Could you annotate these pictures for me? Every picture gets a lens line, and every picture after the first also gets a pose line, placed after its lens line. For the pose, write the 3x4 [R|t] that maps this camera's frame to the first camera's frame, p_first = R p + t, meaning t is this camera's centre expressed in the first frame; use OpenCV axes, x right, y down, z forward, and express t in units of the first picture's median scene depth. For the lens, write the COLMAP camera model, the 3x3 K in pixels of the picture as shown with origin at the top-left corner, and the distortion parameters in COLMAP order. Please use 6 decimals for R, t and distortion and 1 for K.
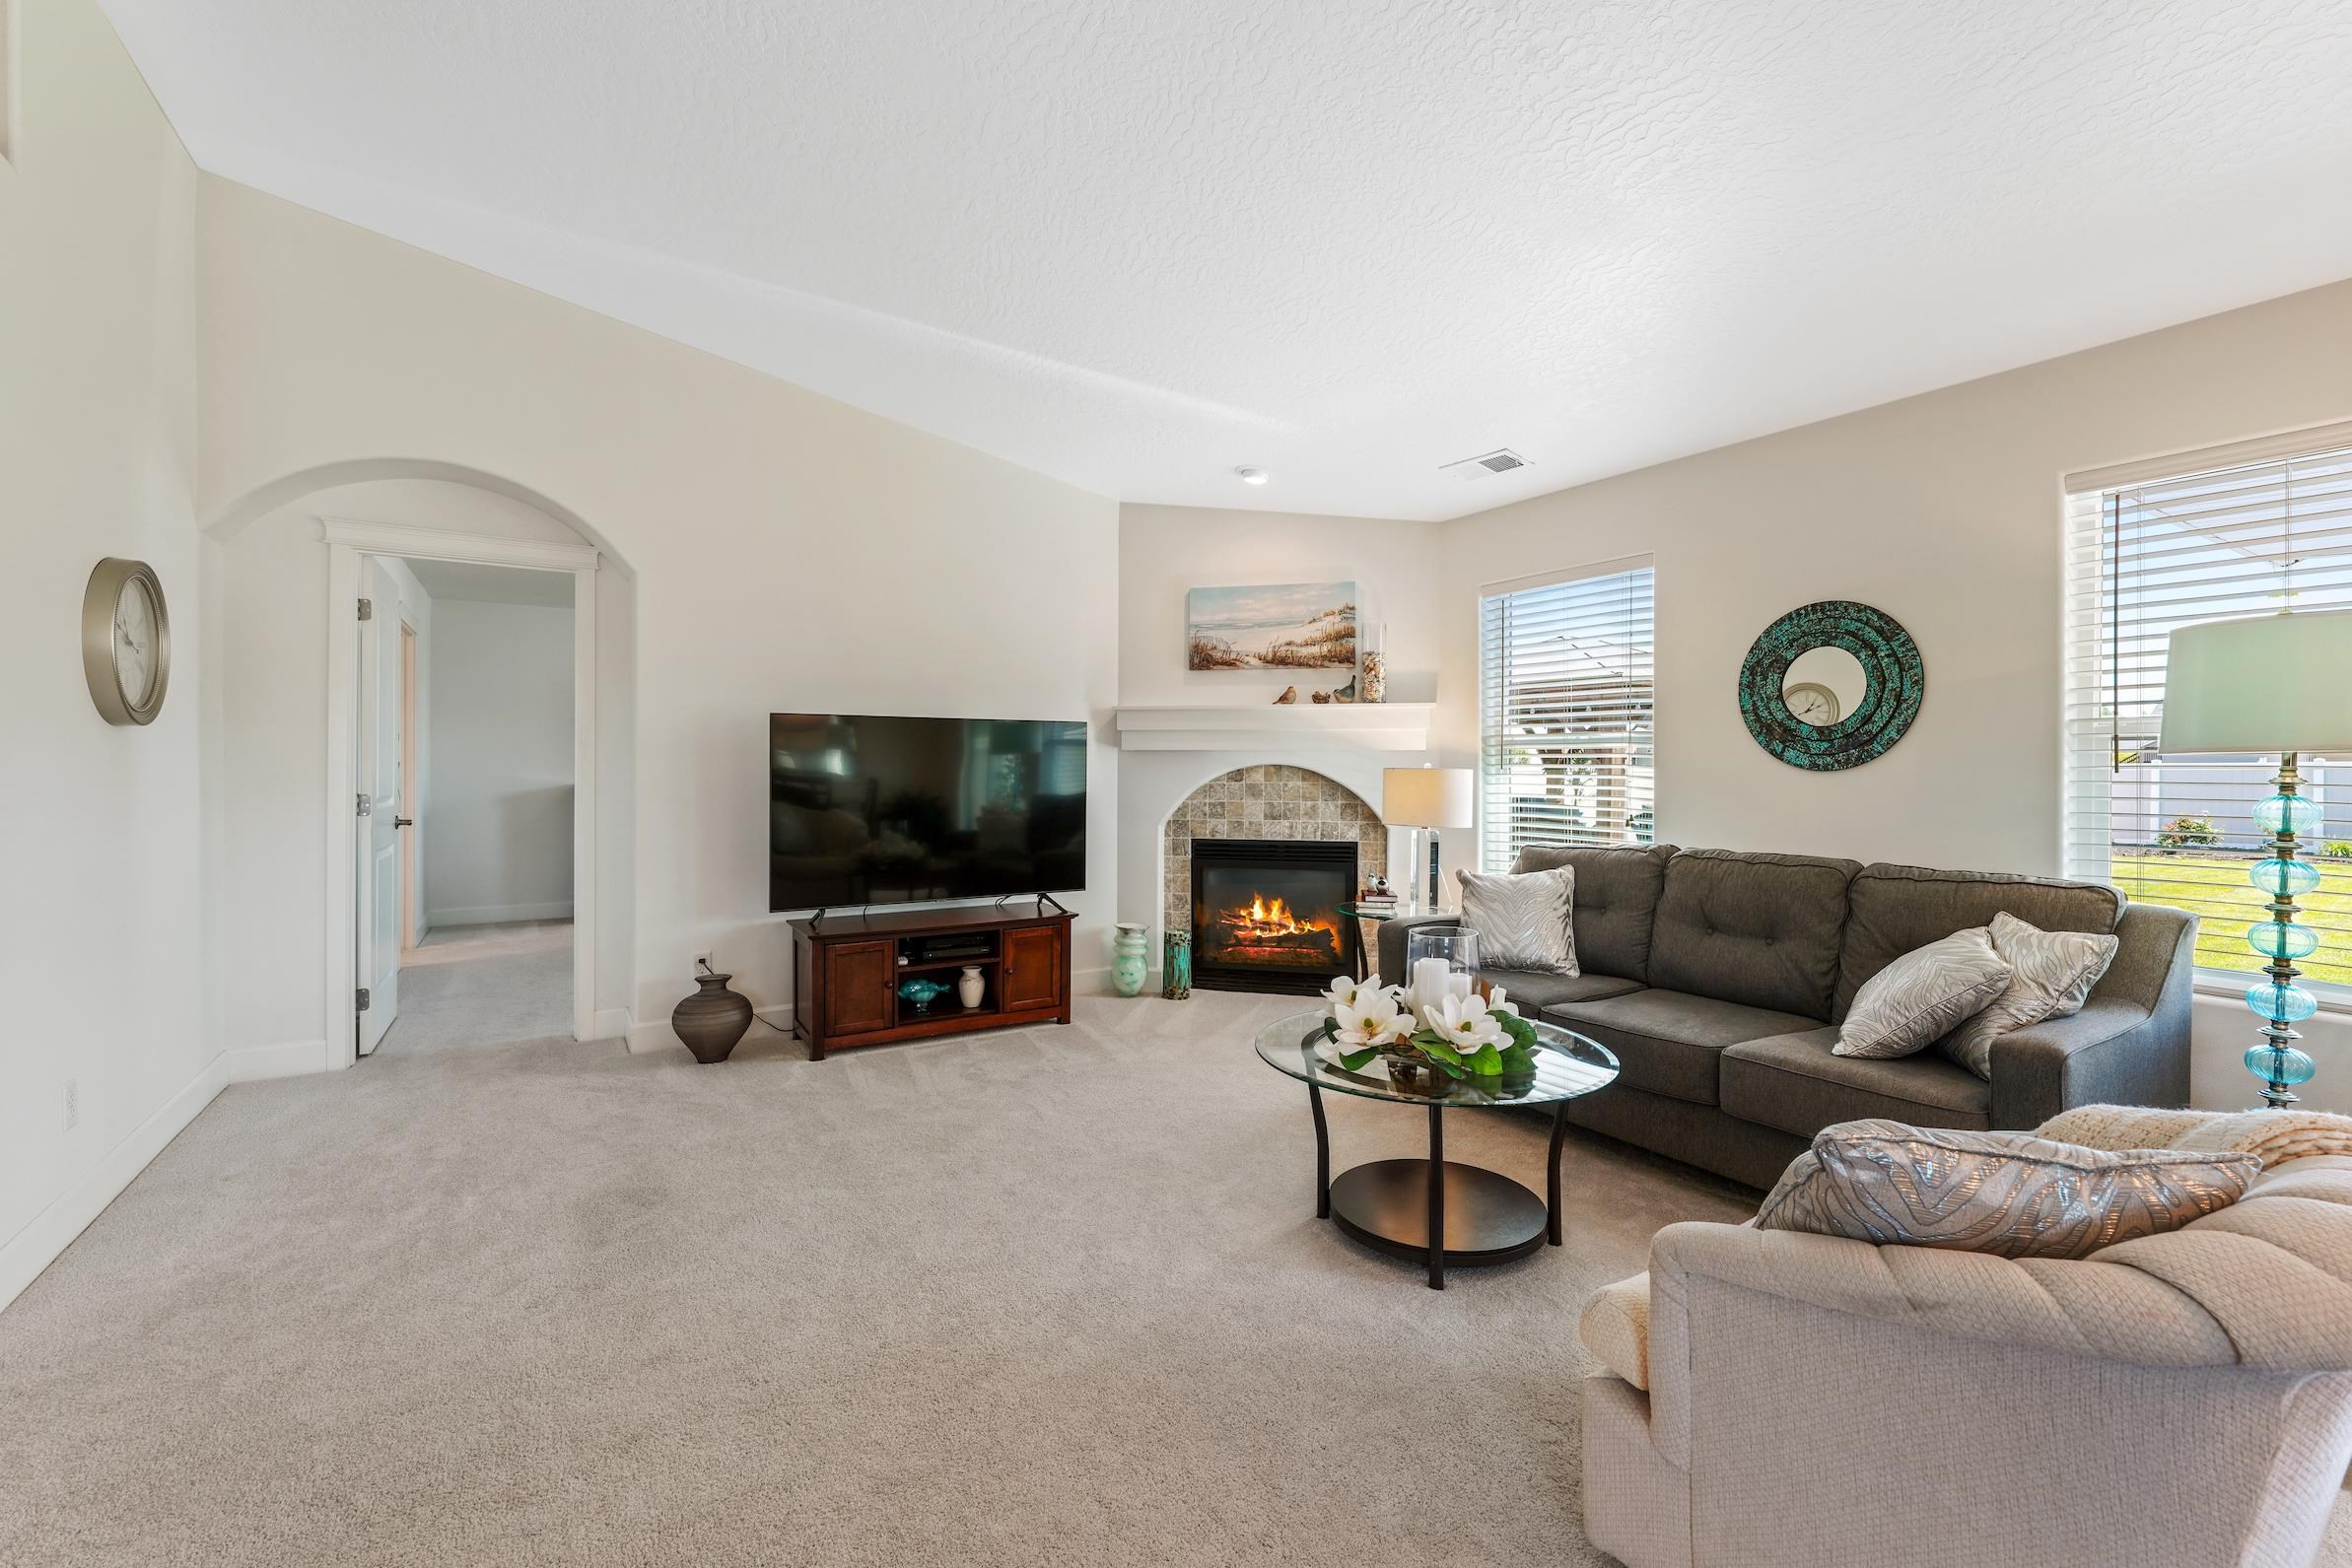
lens RADIAL K [[969.4, 0, 1176.0], [0, 969.4, 784.0], [0, 0, 1]] dist [0.005505, 0.000302]
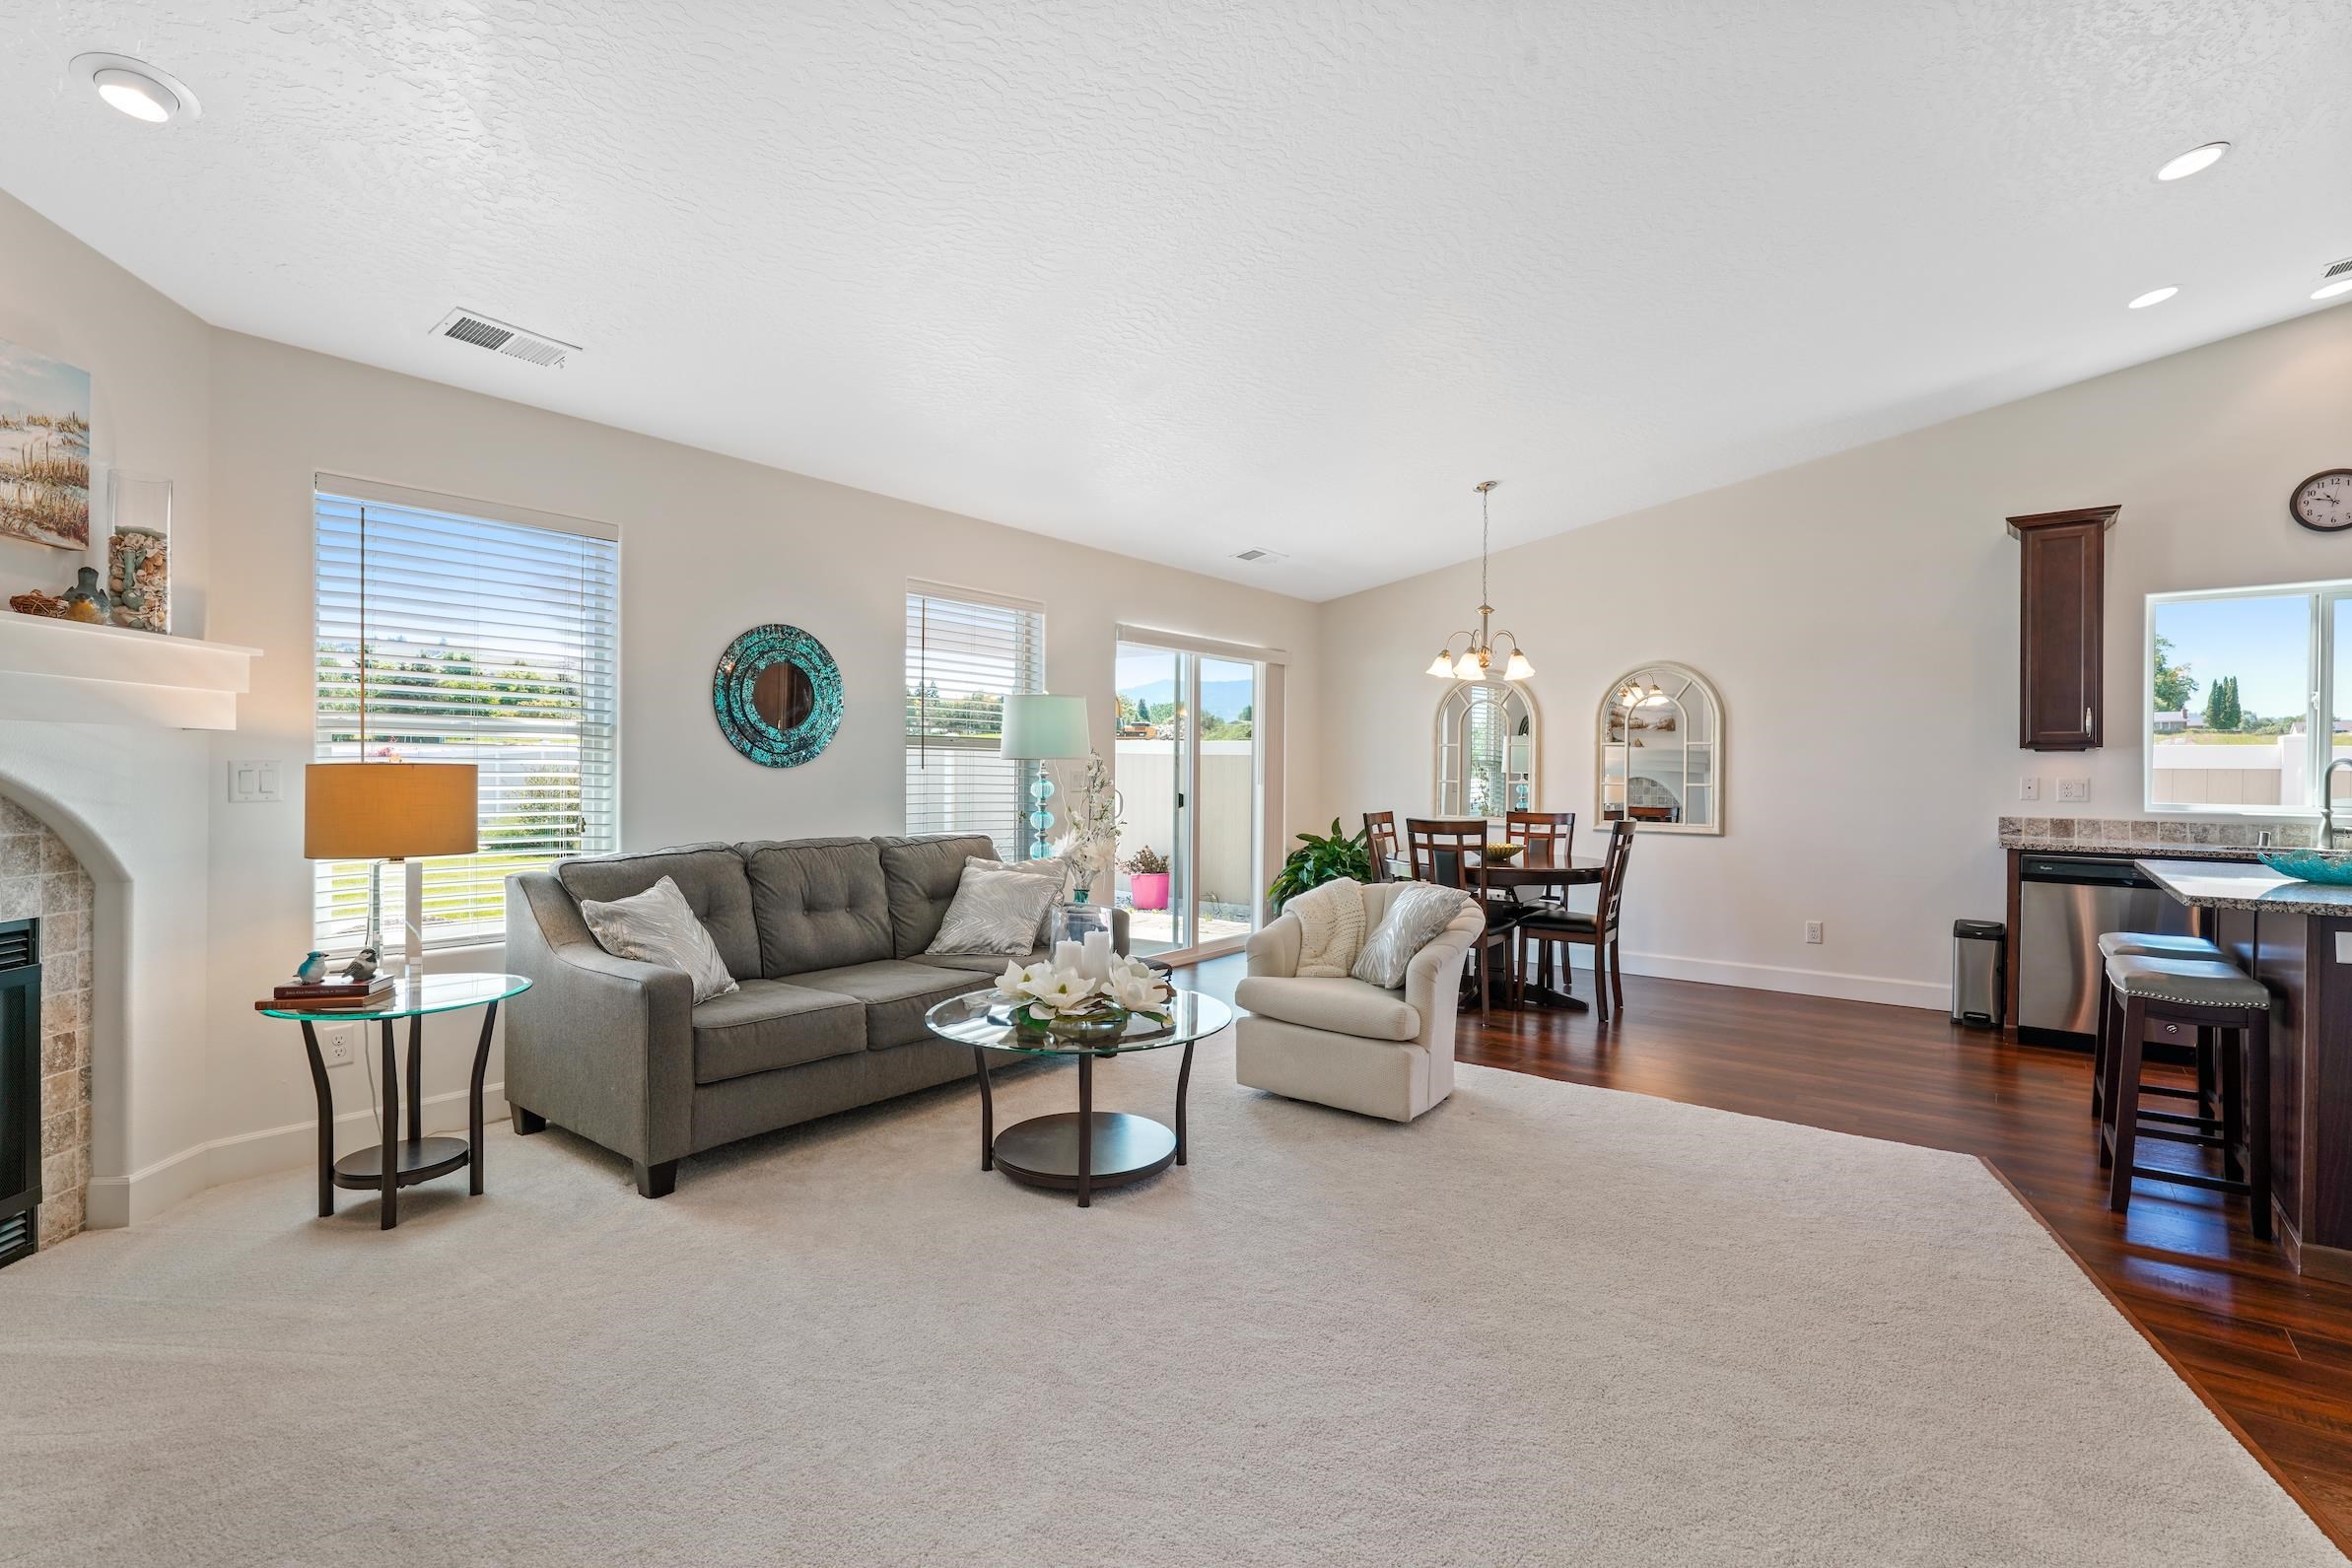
lens RADIAL K [[1099.2, 0, 1176.0], [0, 1099.2, 784.0], [0, 0, 1]] dist [0.002470, 0.000206]
pose [[-0.330360, -0.017132, 0.943700, -0.586870], [0.007796, 0.999752, 0.020879, -0.014132], [-0.943823, 0.014254, -0.330144, 0.773146]]
